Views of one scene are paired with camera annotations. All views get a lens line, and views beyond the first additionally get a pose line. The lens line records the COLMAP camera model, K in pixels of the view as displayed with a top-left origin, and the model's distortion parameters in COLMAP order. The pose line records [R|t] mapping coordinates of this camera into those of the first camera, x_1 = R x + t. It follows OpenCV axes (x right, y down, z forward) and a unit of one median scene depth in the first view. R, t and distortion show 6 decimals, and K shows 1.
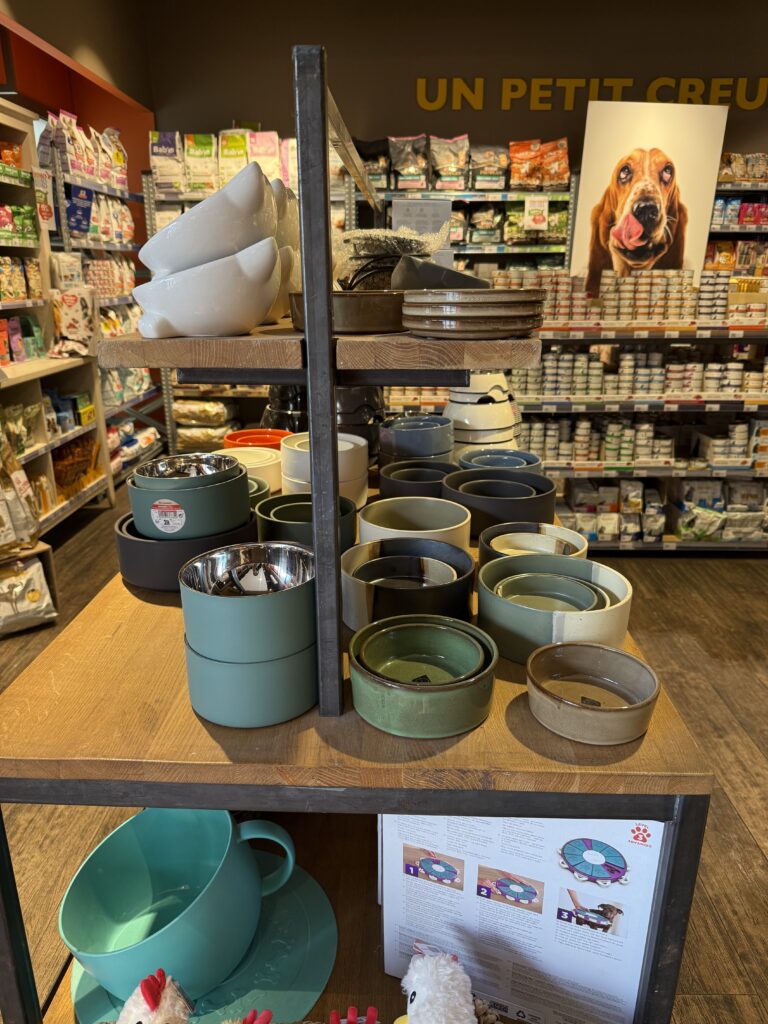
lens RADIAL K [[719.8, 0, 384.0], [0, 719.8, 512.0], [0, 0, 1]] dist [-0.009013, -0.004637]
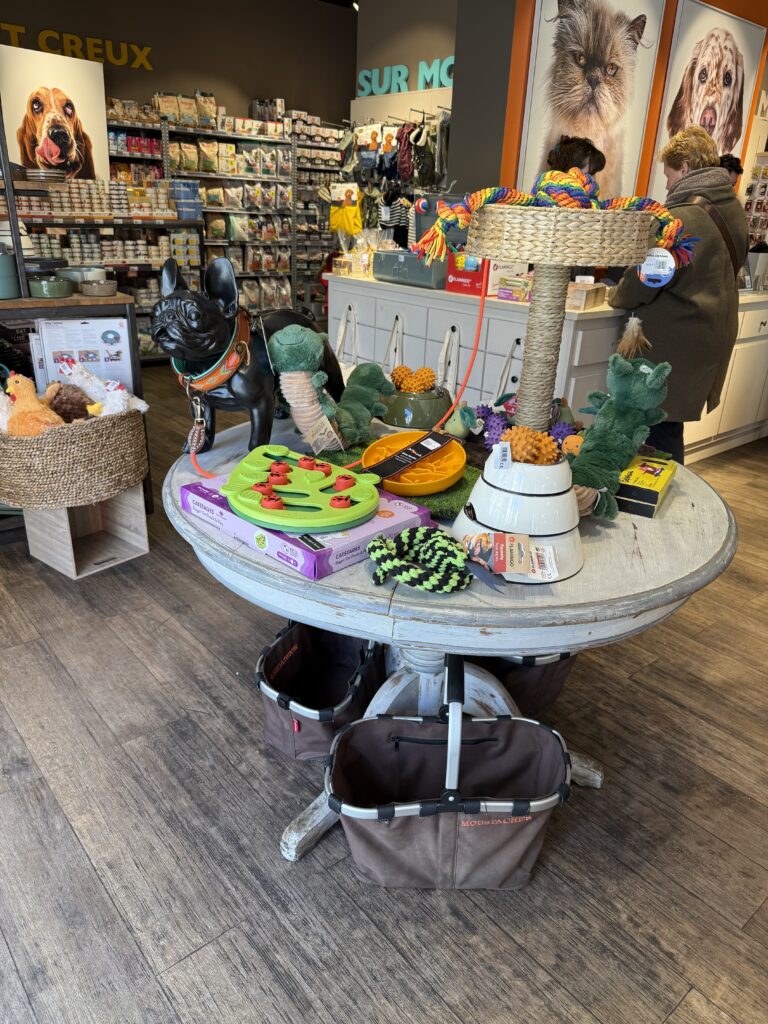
lens RADIAL K [[729.3, 0, 384.0], [0, 729.3, 512.0], [0, 0, 1]] dist [-0.008100, 0.002238]
pose [[0.748152, -0.228914, 0.622789, -0.195988], [0.172832, 0.973435, 0.150177, 0.173000], [-0.640623, -0.004718, 0.767841, -0.454932]]
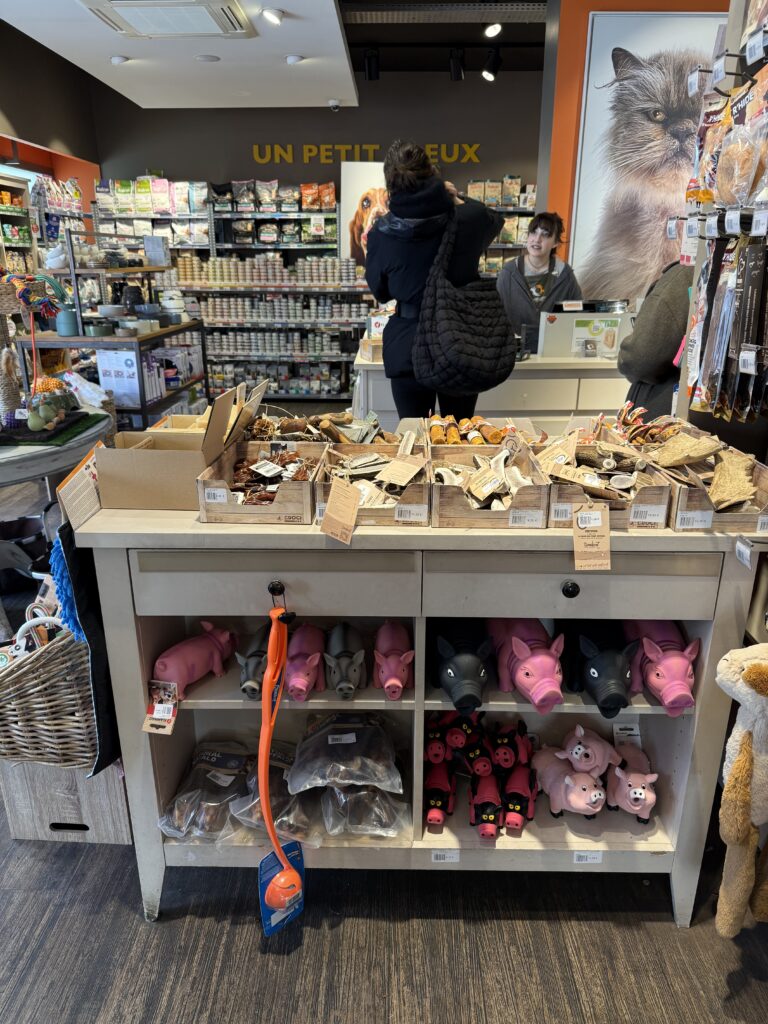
lens RADIAL K [[716.5, 0, 384.0], [0, 716.5, 512.0], [0, 0, 1]] dist [0.036474, -0.078089]
pose [[0.999998, 0.000497, -0.001722, 0.386703], [-0.000469, 0.999864, 0.016500, 0.256961], [0.001730, -0.016500, 0.999862, -0.775793]]
